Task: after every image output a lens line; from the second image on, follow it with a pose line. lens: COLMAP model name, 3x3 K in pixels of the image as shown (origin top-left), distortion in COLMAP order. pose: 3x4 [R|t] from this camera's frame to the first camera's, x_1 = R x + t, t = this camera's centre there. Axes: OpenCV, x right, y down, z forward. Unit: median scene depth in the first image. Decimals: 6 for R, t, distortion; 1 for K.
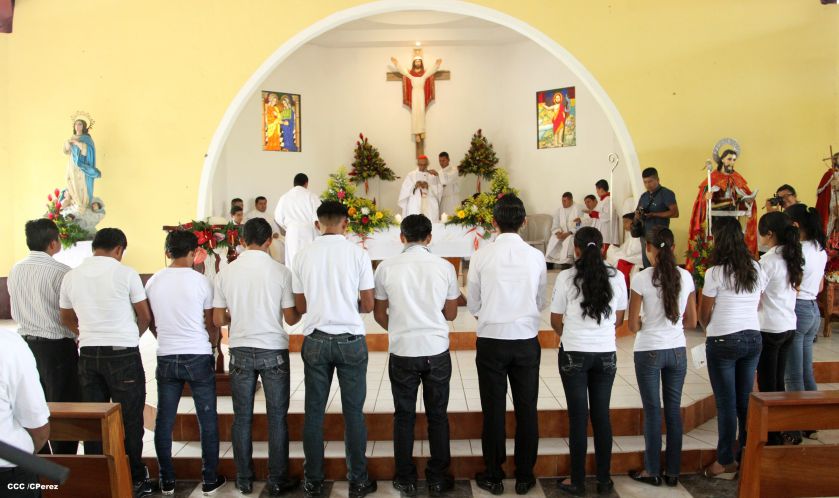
lens RADIAL K [[797.8, 0, 396.6], [0, 797.8, 258.7], [0, 0, 1]] dist [-0.113976, 0.000000]
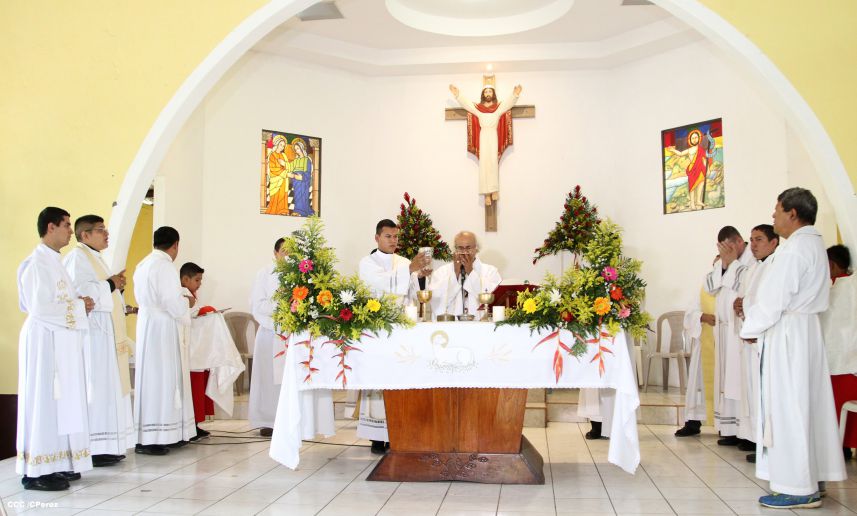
lens RADIAL K [[778.2, 0, 422.0], [0, 778.2, 274.8], [0, 0, 1]] dist [-0.104350, 0.000000]
pose [[0.993816, 0.010021, -0.110587, 0.046474], [-0.021658, 0.994286, -0.104530, -0.014750], [0.108908, 0.106278, 0.988354, 0.338946]]
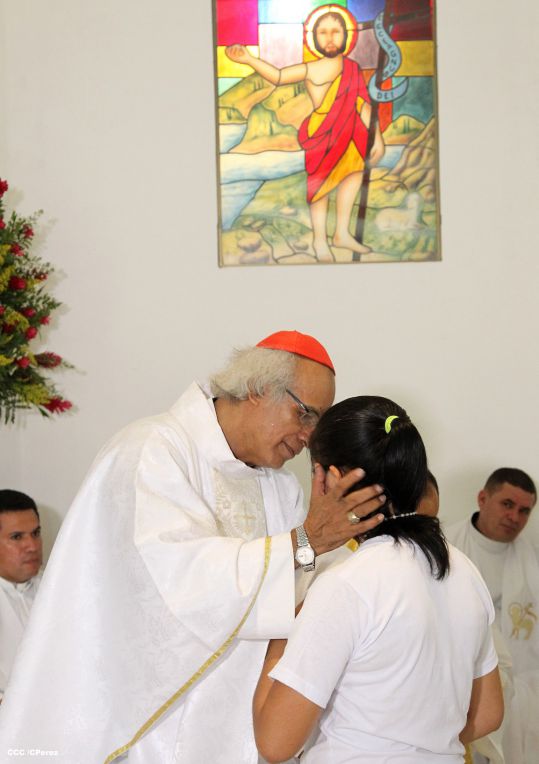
lens RADIAL K [[1630.4, 0, 295.5], [0, 1630.4, 387.9], [0, 0, 1]] dist [0.207883, 0.000000]
pose [[0.689856, 0.019971, 0.723671, -0.115773], [0.049295, 0.996003, -0.074478, -0.074056], [-0.722266, 0.087053, 0.686115, 0.696471]]
